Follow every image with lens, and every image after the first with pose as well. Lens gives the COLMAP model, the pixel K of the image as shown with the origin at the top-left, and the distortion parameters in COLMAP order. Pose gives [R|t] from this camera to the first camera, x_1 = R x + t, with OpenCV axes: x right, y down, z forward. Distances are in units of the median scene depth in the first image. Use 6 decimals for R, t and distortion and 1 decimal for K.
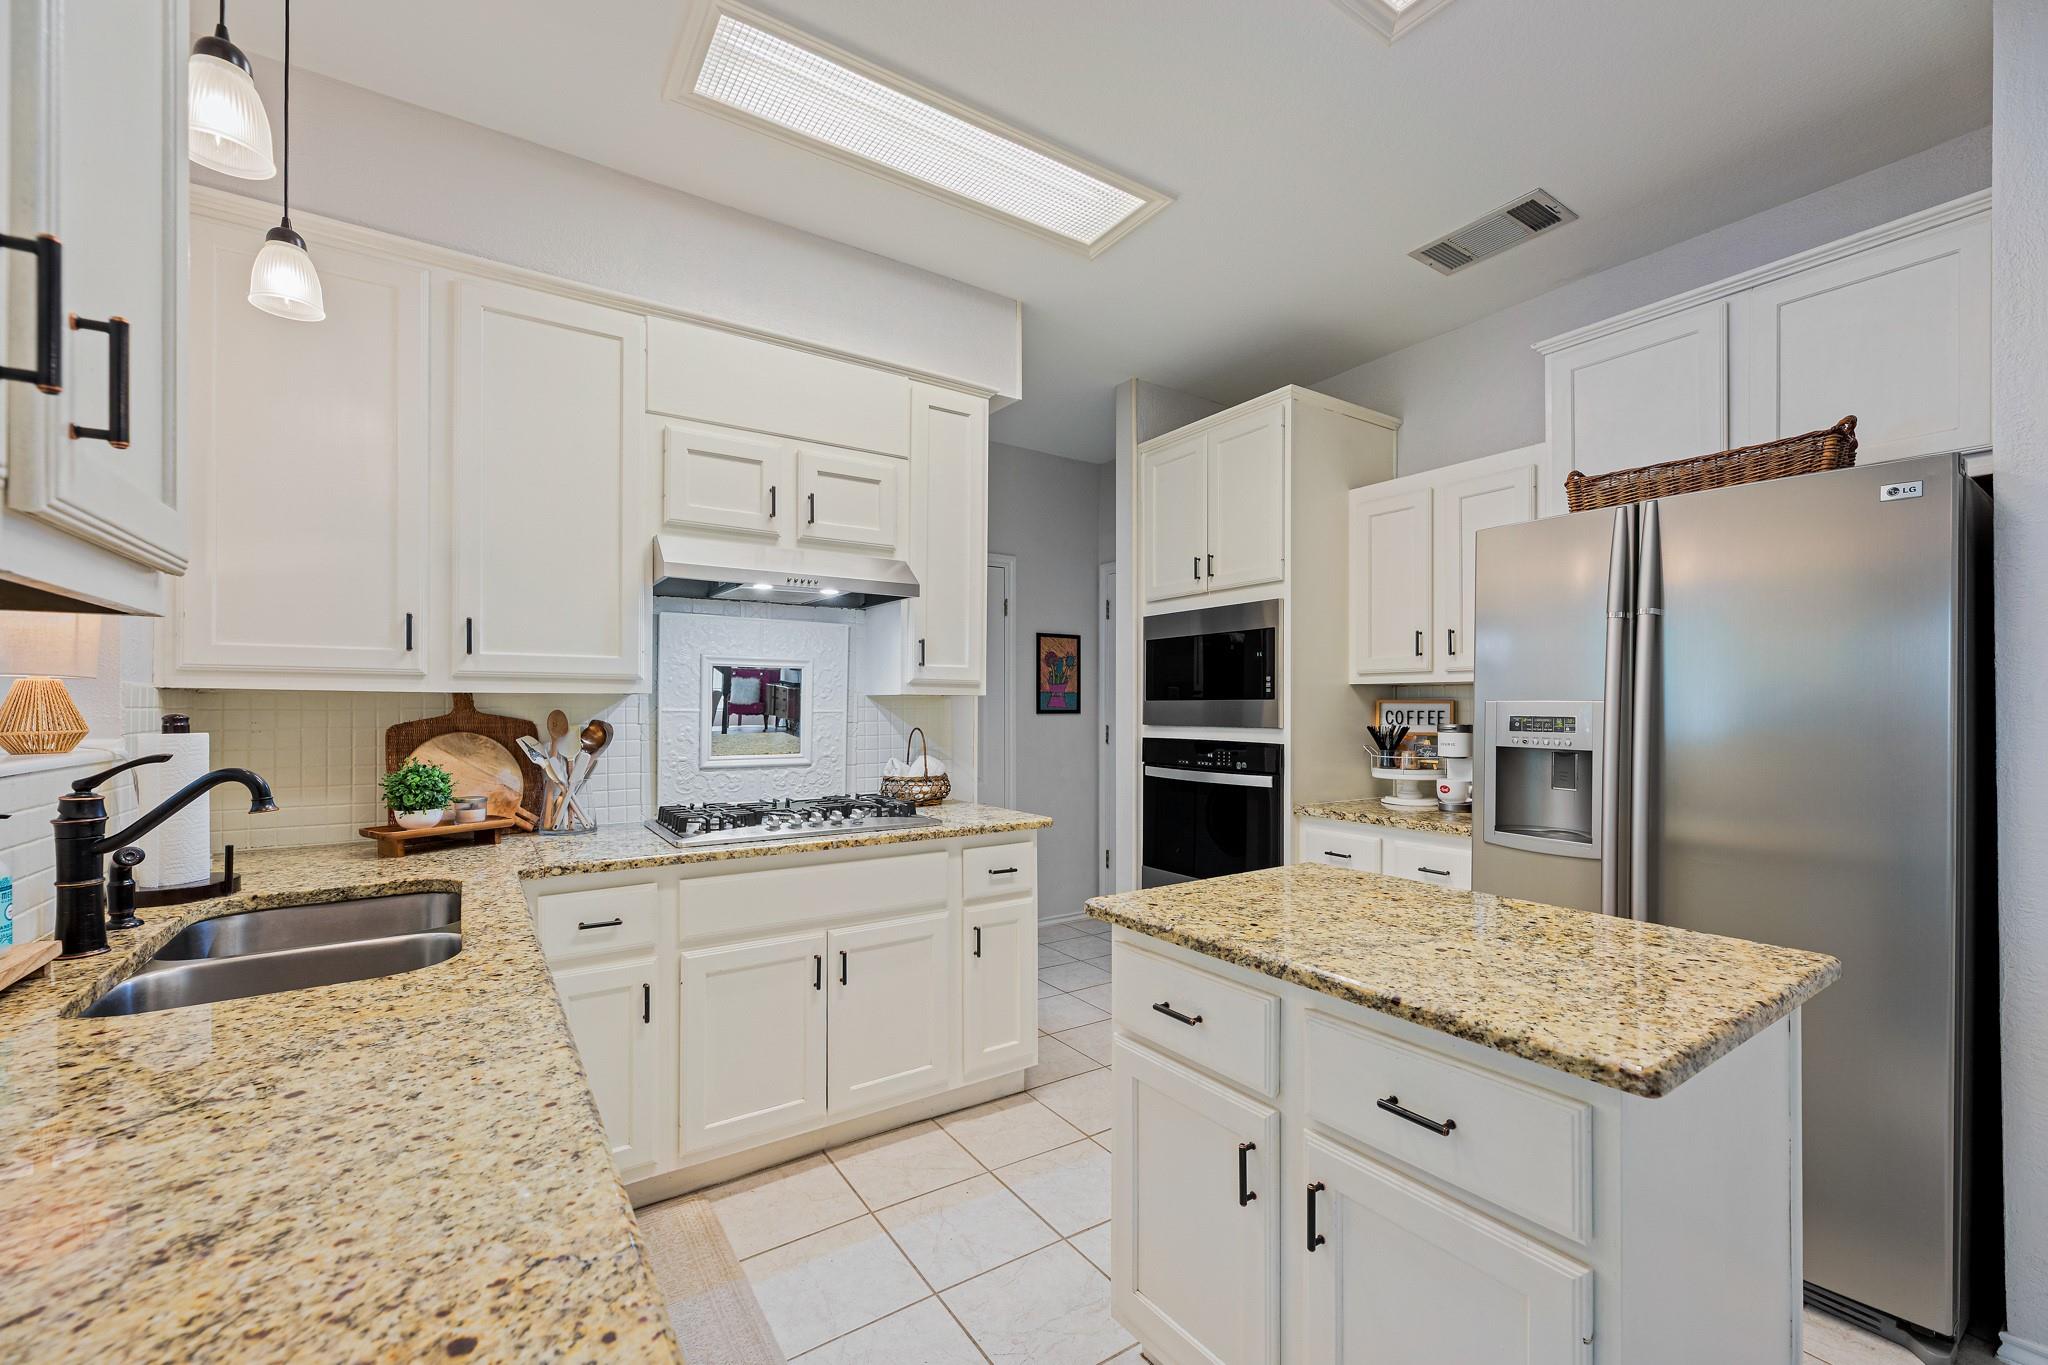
lens RADIAL K [[835.7, 0, 1022.7], [0, 835.7, 701.4], [0, 0, 1]] dist [0.002302, 0.000065]
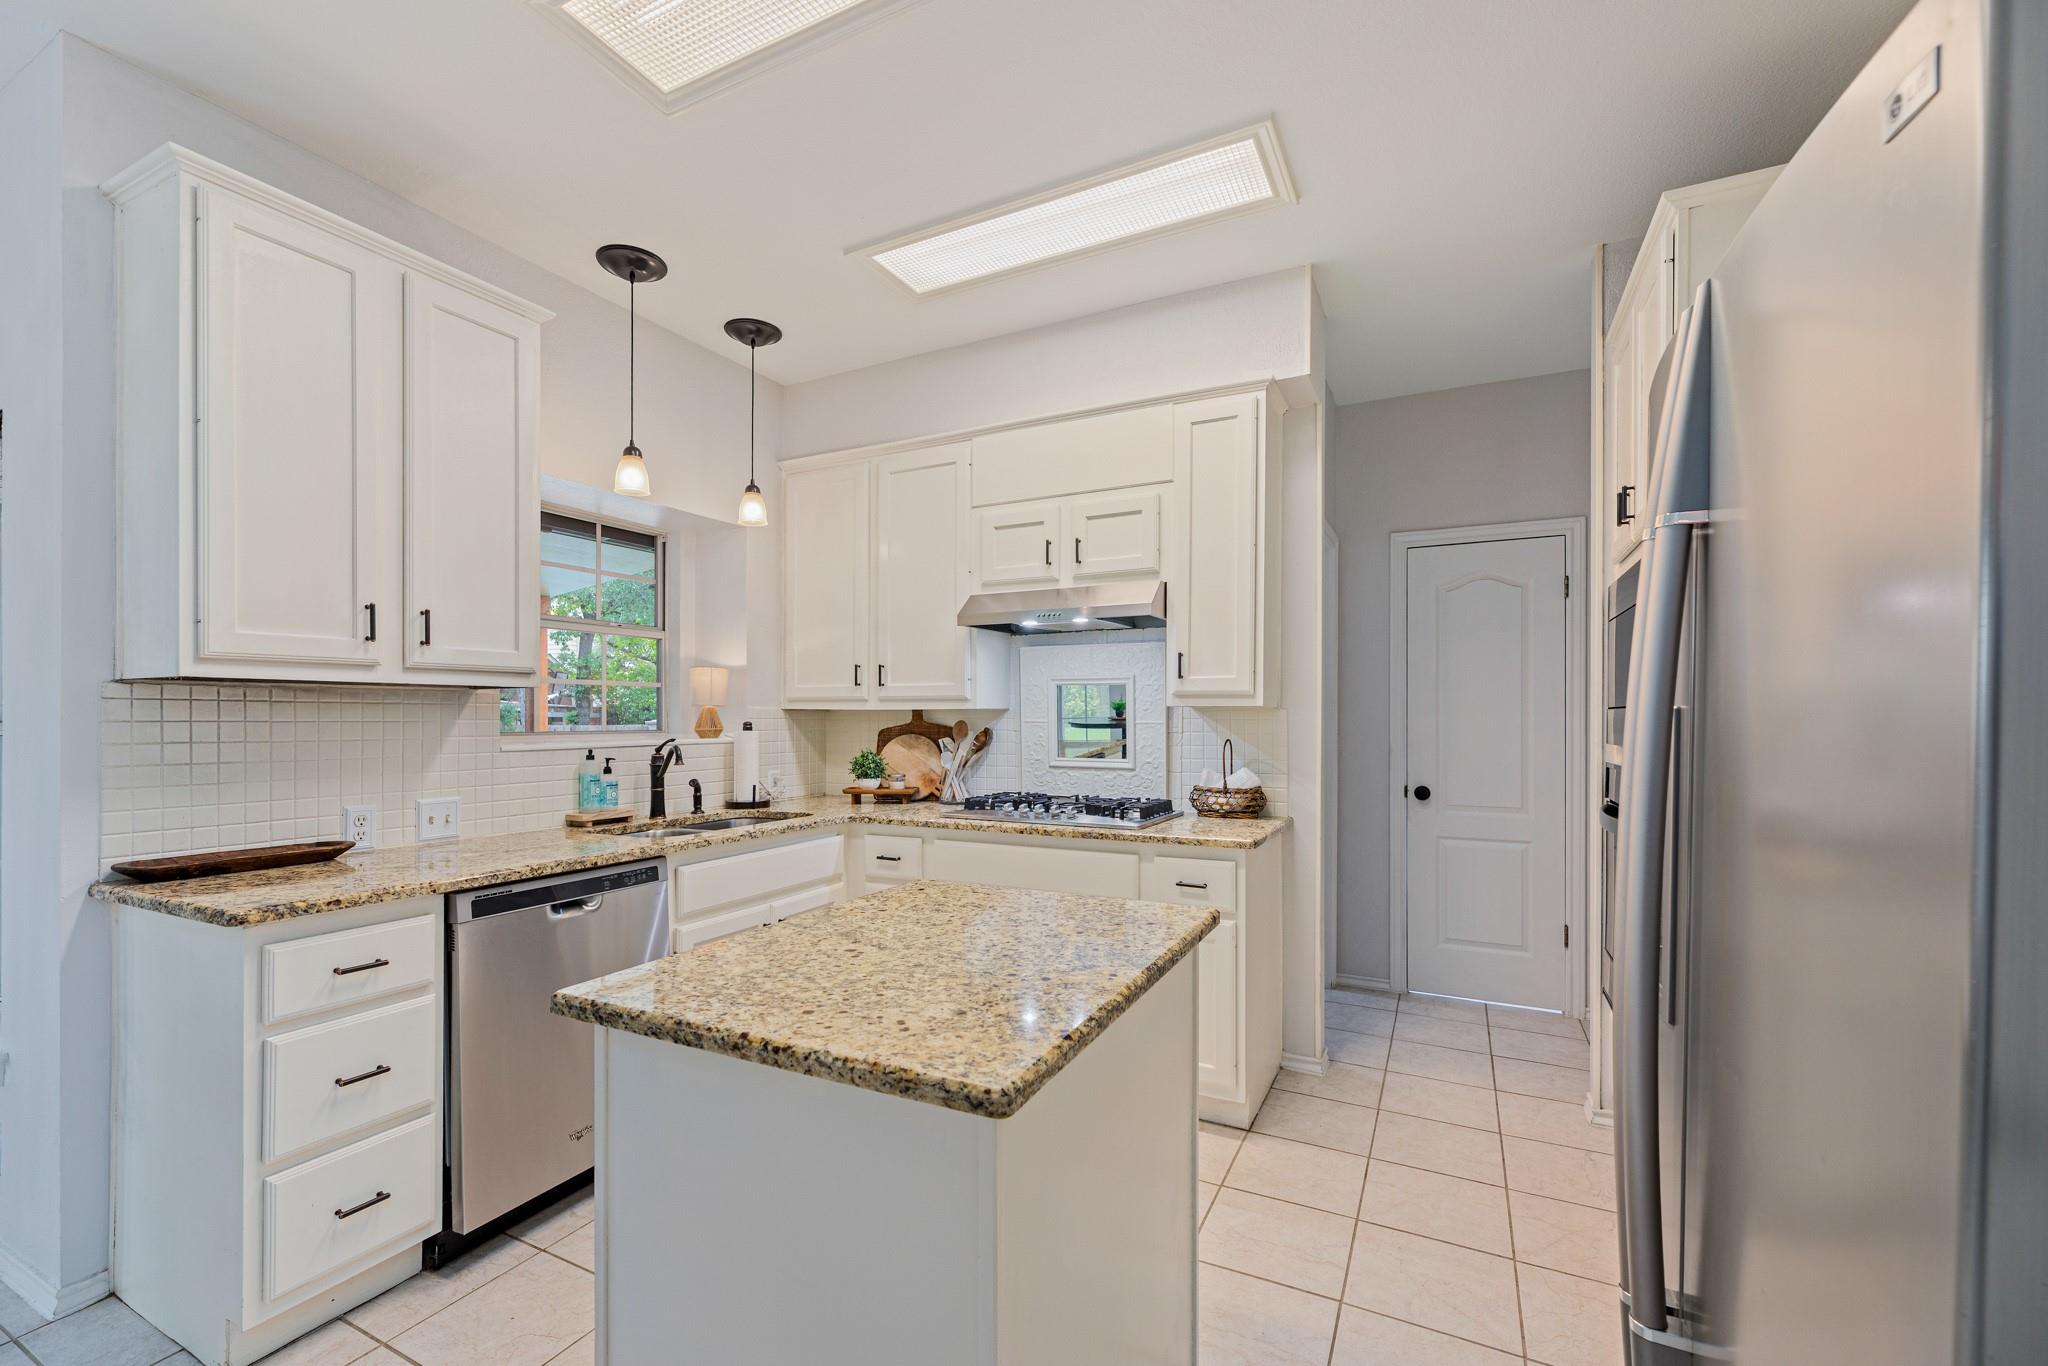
lens RADIAL K [[859.1, 0, 1011.3], [0, 859.1, 718.9], [0, 0, 1]] dist [-0.000667, 0.000049]
pose [[0.483981, 0.000195, -0.875078, 0.807349], [0.006096, 0.999975, 0.003594, 0.002496], [0.875057, -0.007074, 0.483968, 0.344974]]
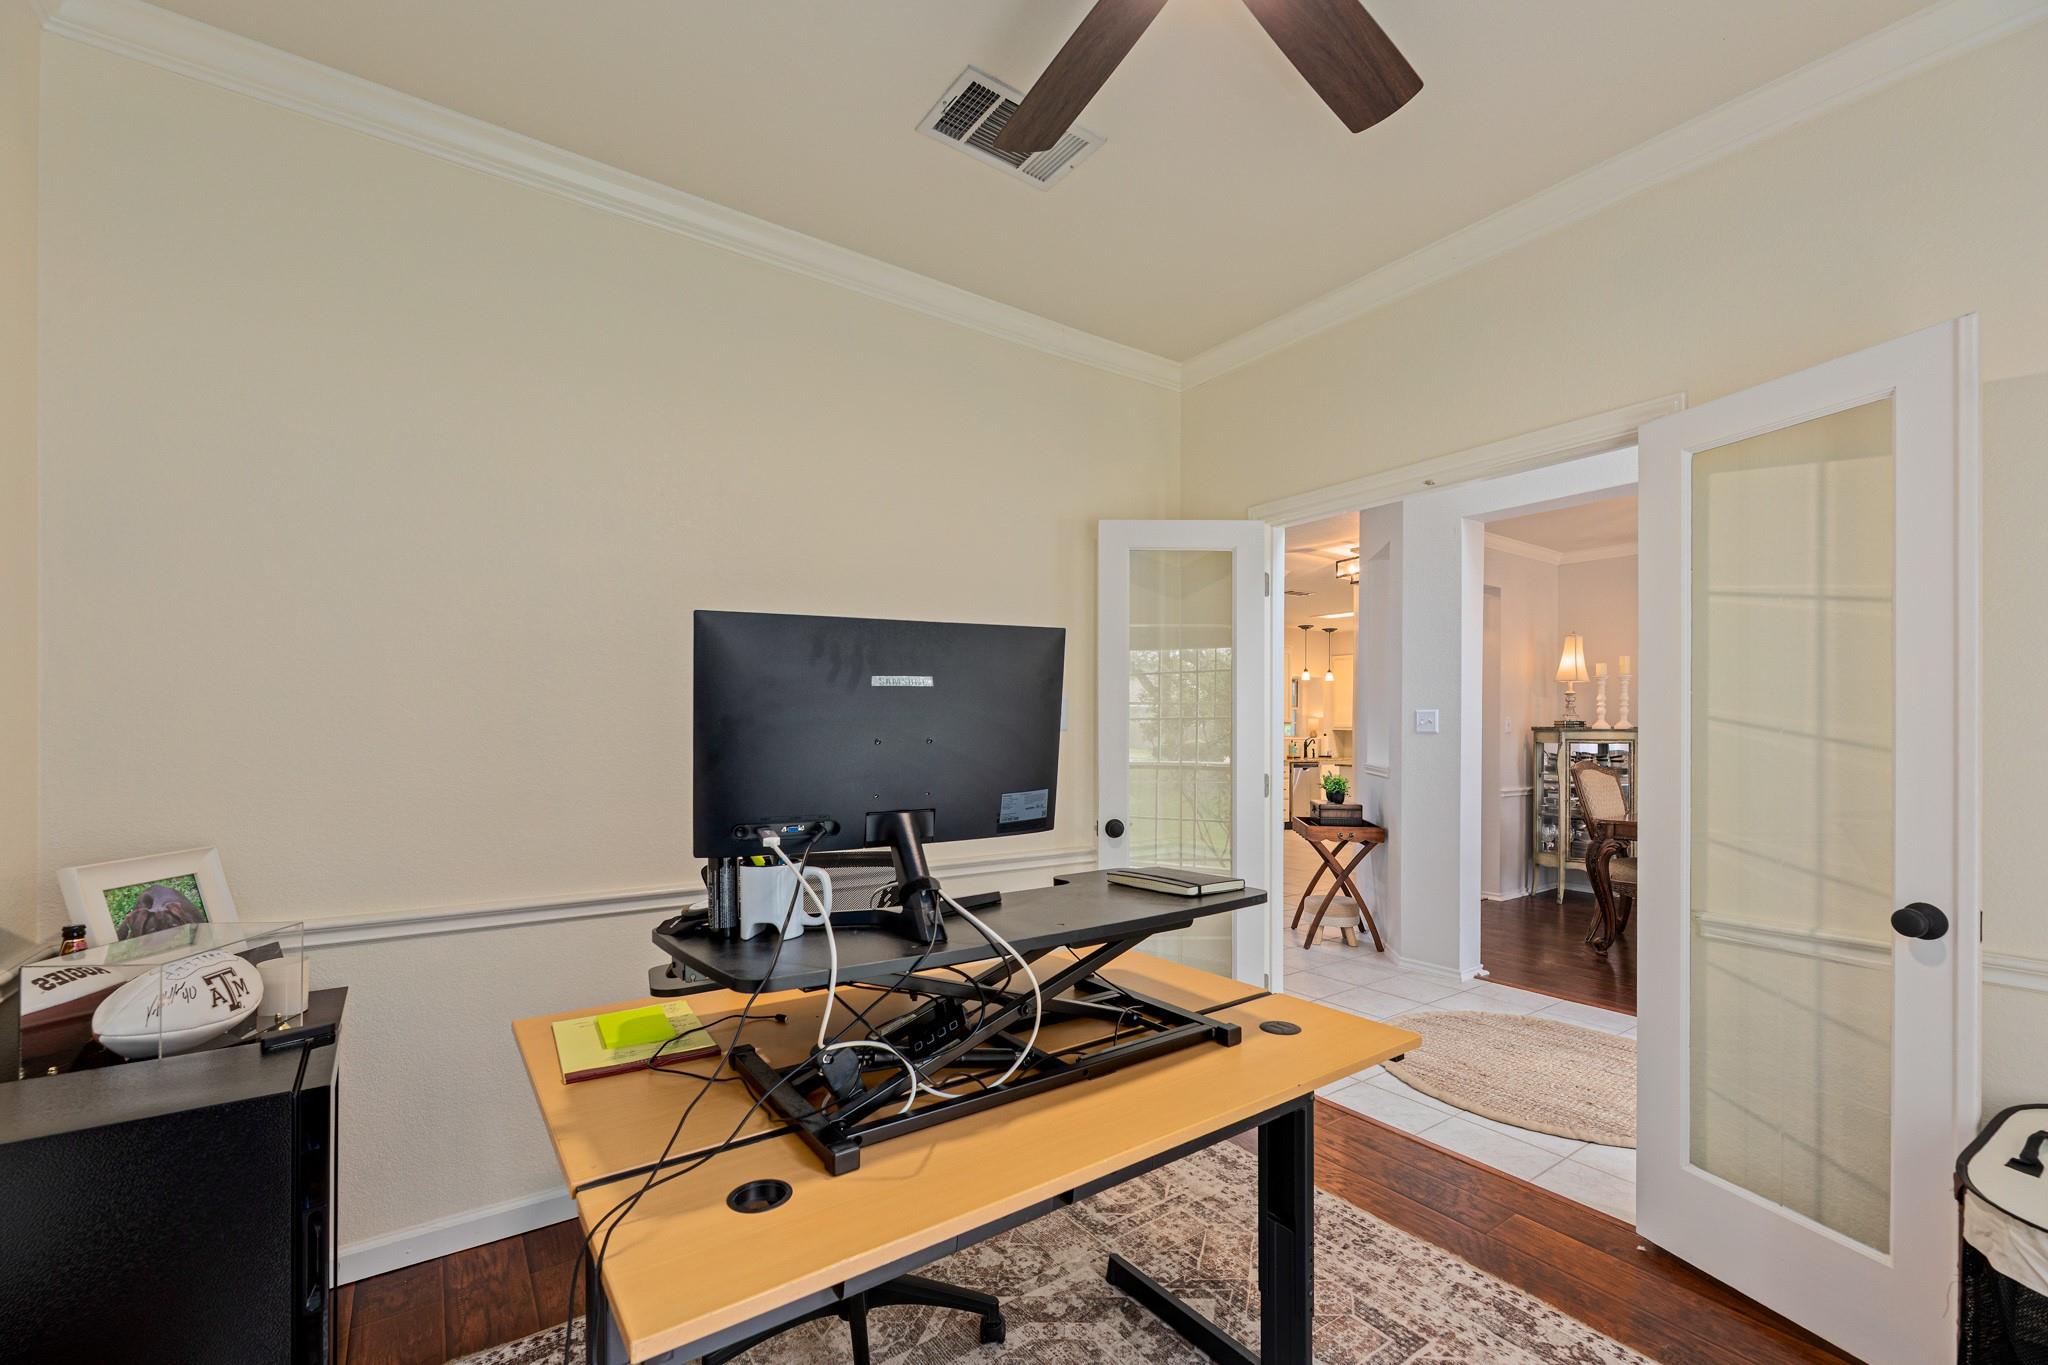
lens RADIAL K [[849.5, 0, 1014.5], [0, 849.5, 718.2], [0, 0, 1]] dist [-0.001001, 0.000097]
pose [[0.015098, -0.011147, -0.999824, 4.418569], [0.000304, 0.999938, -0.011144, -0.025276], [0.999886, -0.000136, 0.015100, -1.289682]]
